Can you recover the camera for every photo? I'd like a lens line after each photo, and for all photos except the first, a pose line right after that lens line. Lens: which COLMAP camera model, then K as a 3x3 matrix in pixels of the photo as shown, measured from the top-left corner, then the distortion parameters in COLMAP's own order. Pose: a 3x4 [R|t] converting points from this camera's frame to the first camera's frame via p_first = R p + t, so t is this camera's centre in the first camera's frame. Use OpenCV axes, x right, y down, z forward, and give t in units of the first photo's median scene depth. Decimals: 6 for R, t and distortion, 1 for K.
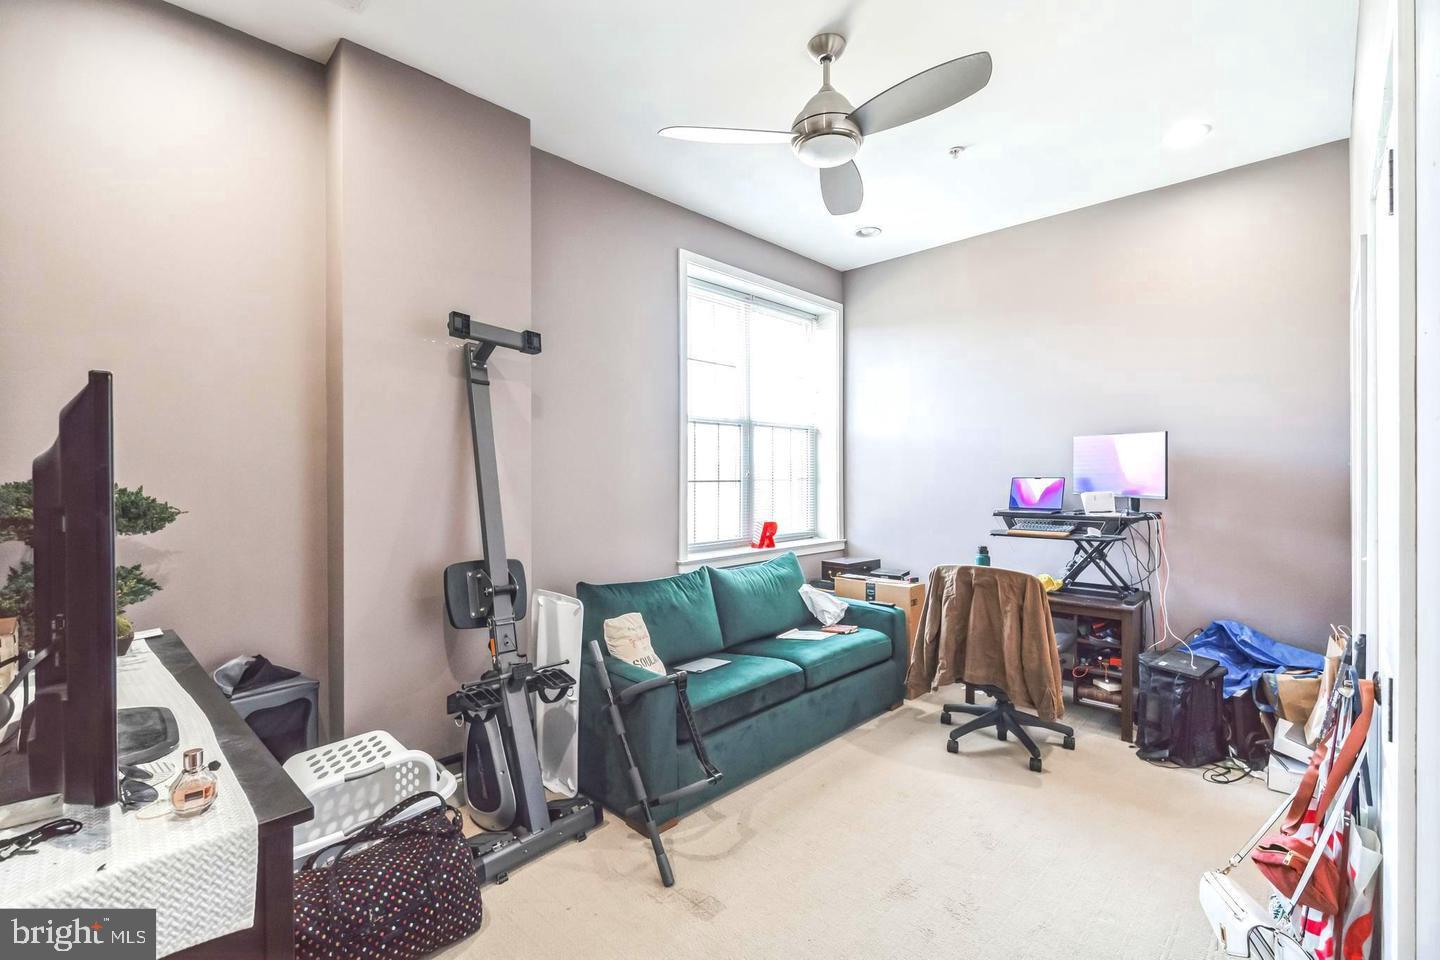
lens RADIAL K [[639.5, 0, 720.0], [0, 639.5, 480.0], [0, 0, 1]] dist [0.000643, 0.000179]
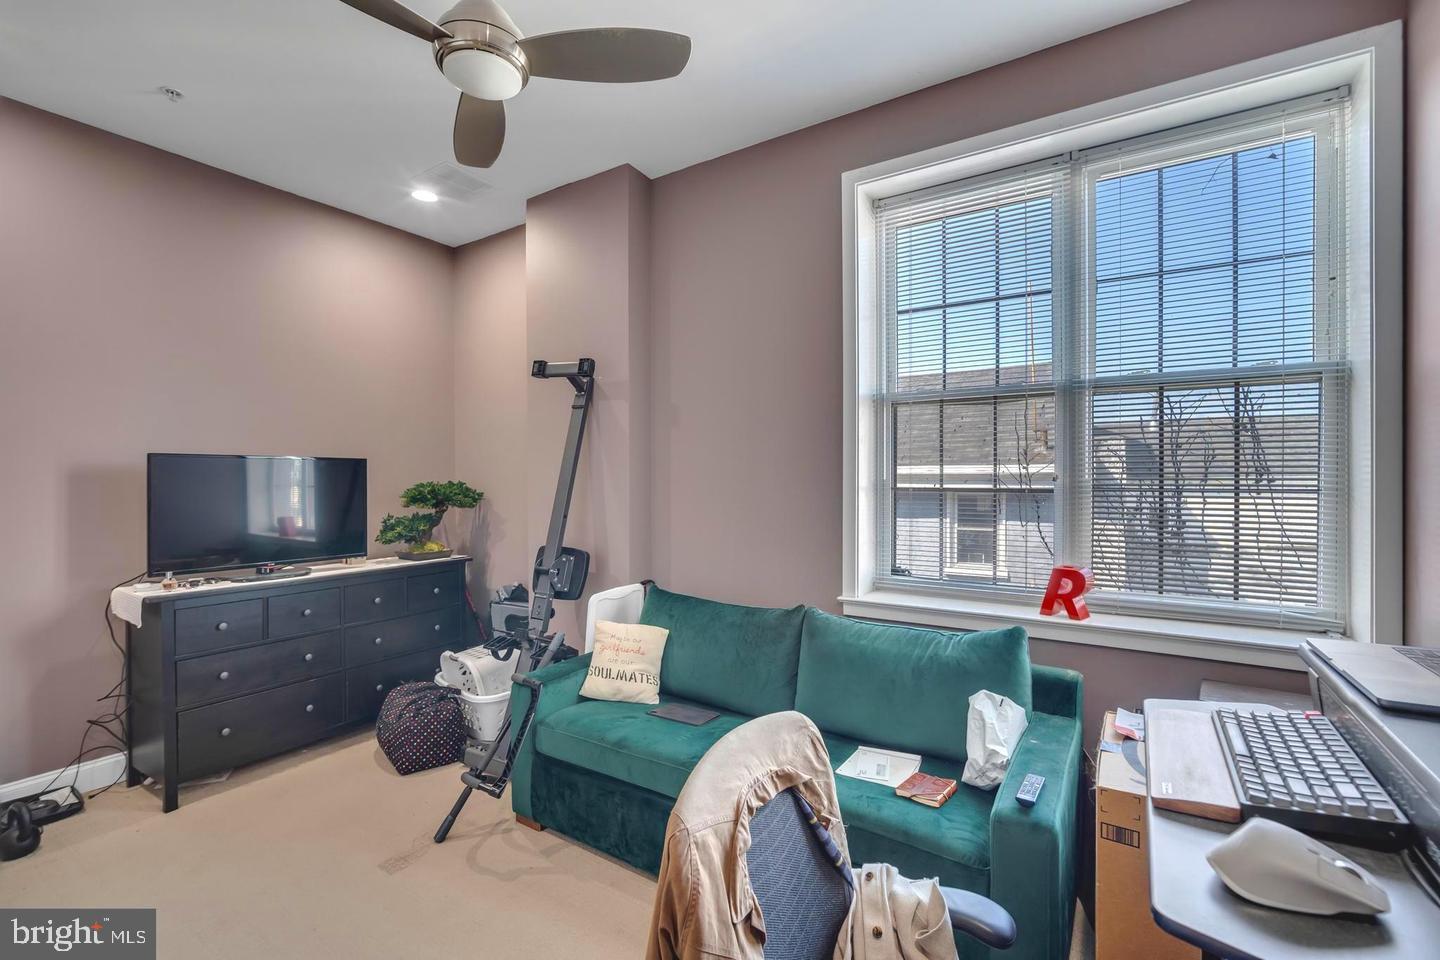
lens RADIAL K [[639.5, 0, 720.0], [0, 639.5, 480.0], [0, 0, 1]] dist [0.000643, 0.000179]
pose [[0.190365, 0.004665, -0.981702, 0.545840], [-0.006988, 0.999970, 0.003396, -0.008351], [0.981688, 0.006214, 0.190392, 0.615915]]
